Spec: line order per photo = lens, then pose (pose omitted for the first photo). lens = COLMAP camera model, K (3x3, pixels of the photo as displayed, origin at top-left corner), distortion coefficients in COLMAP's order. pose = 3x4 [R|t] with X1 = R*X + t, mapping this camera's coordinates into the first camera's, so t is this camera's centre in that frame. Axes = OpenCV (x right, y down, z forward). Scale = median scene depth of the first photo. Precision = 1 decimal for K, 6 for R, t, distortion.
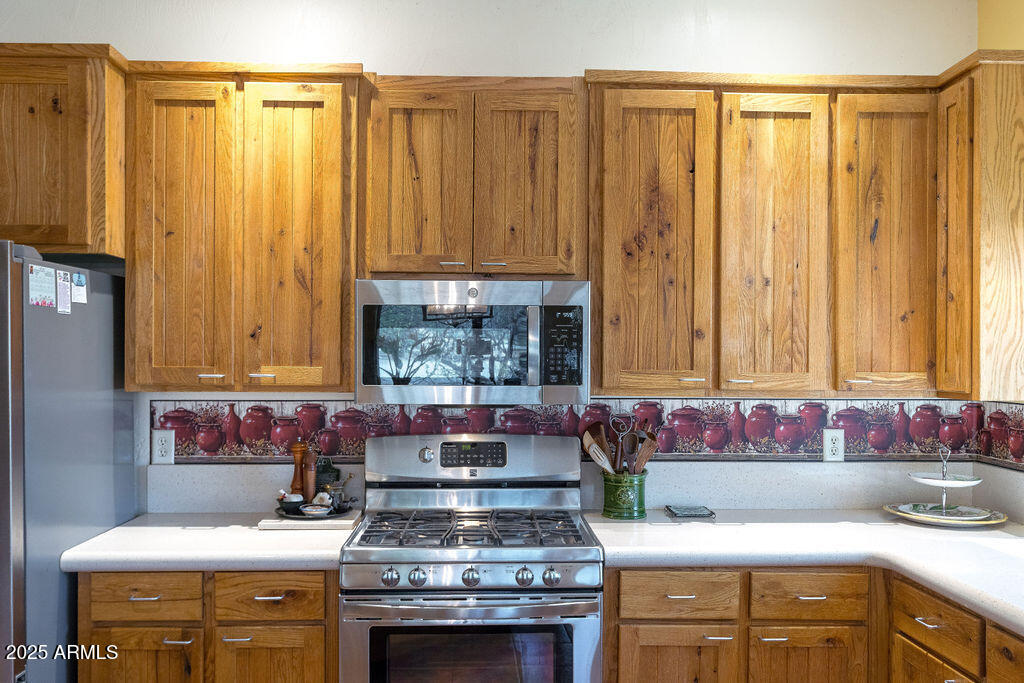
lens RADIAL K [[892.8, 0, 502.3], [0, 892.8, 357.7], [0, 0, 1]] dist [-0.004483, 0.016711]
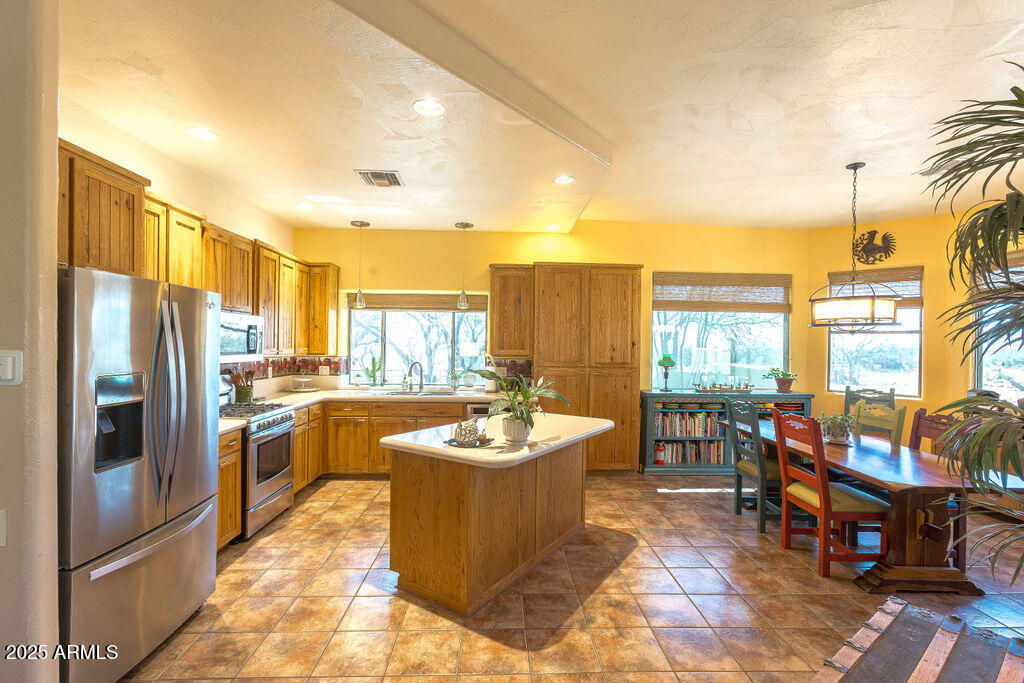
lens RADIAL K [[469.9, 0, 506.1], [0, 469.9, 346.5], [0, 0, 1]] dist [-0.011843, 0.009036]
pose [[0.012485, -0.008051, 0.999890, -1.333219], [-0.008949, 0.999927, 0.008163, -0.010093], [-0.999882, -0.009050, 0.012412, 0.208348]]
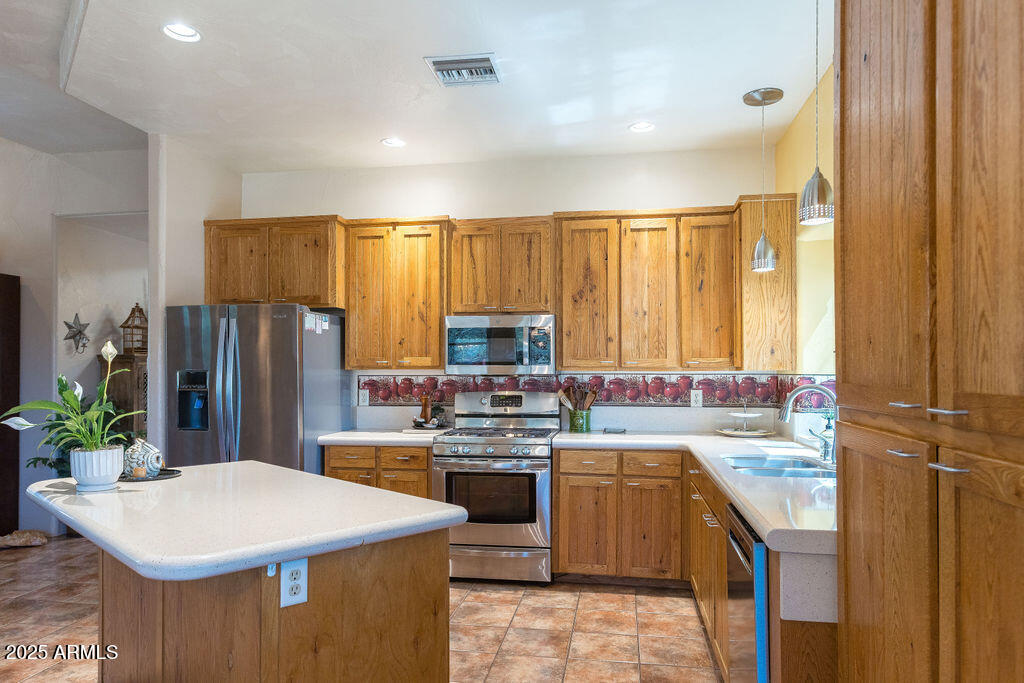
lens RADIAL K [[684.4, 0, 506.3], [0, 684.4, 365.9], [0, 0, 1]] dist [-0.002496, 0.003747]
pose [[0.979248, -0.006641, -0.202555, 0.302234], [0.004257, 0.999916, -0.012205, 0.050620], [0.202619, 0.011089, 0.979195, -0.560451]]
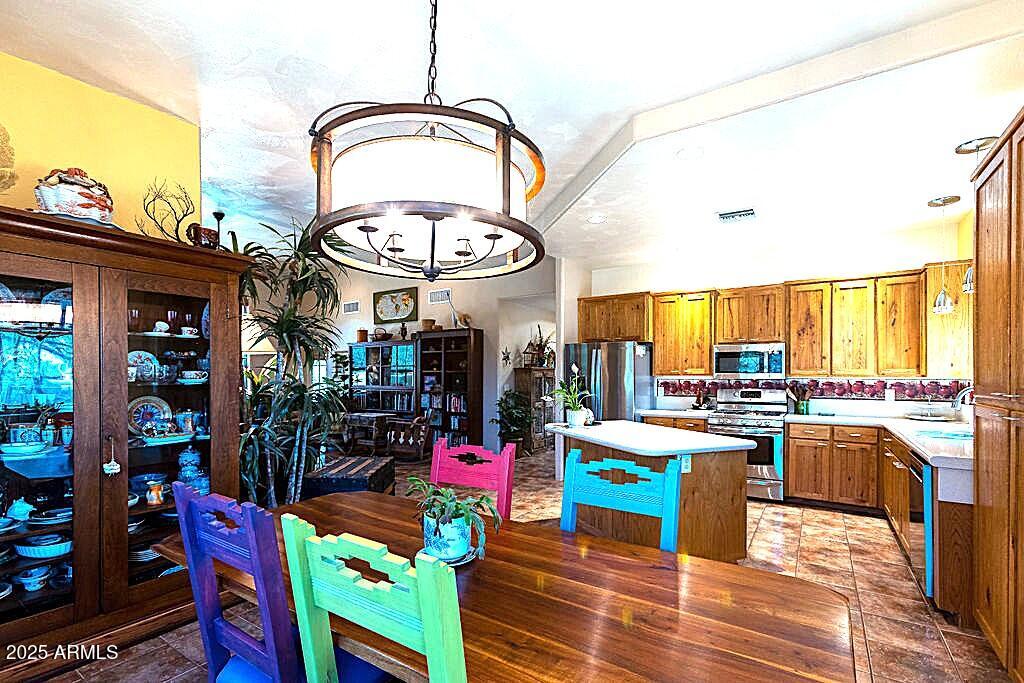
lens RADIAL K [[469.9, 0, 517.0], [0, 469.9, 376.9], [0, 0, 1]] dist [-0.011843, 0.009036]
pose [[0.820441, -0.001734, -0.571728, 0.276011], [0.000187, 0.999996, -0.002764, 0.048480], [0.571731, 0.002161, 0.820438, -1.049858]]
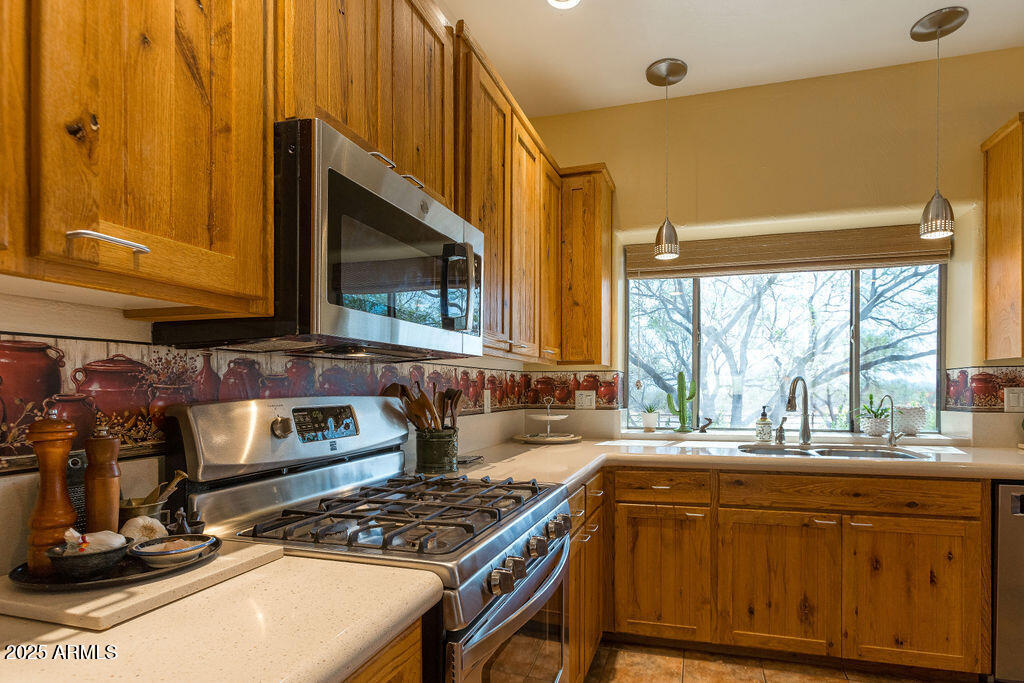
lens RADIAL K [[519.4, 0, 562.8], [0, 519.4, 391.2], [0, 0, 1]] dist [0.001560, 0.003750]
pose [[0.289679, -0.011219, 0.957058, -0.426034], [0.006339, 0.999932, 0.009803, 0.083606], [-0.957103, 0.003227, 0.289731, 0.722875]]
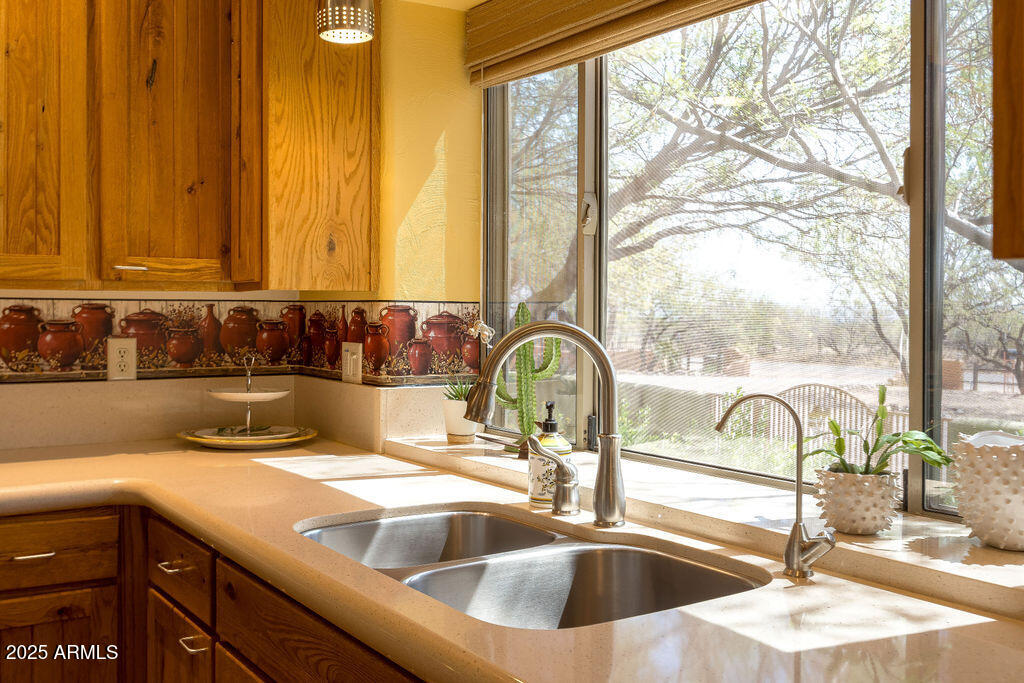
lens RADIAL K [[1007.4, 0, 496.9], [0, 1007.4, 322.2], [0, 0, 1]] dist [0.007389, 0.000000]
pose [[0.852452, -0.005885, 0.522772, 0.214352], [-0.000443, 0.999928, 0.011979, 0.062138], [-0.522805, -0.010443, 0.852388, 0.098129]]
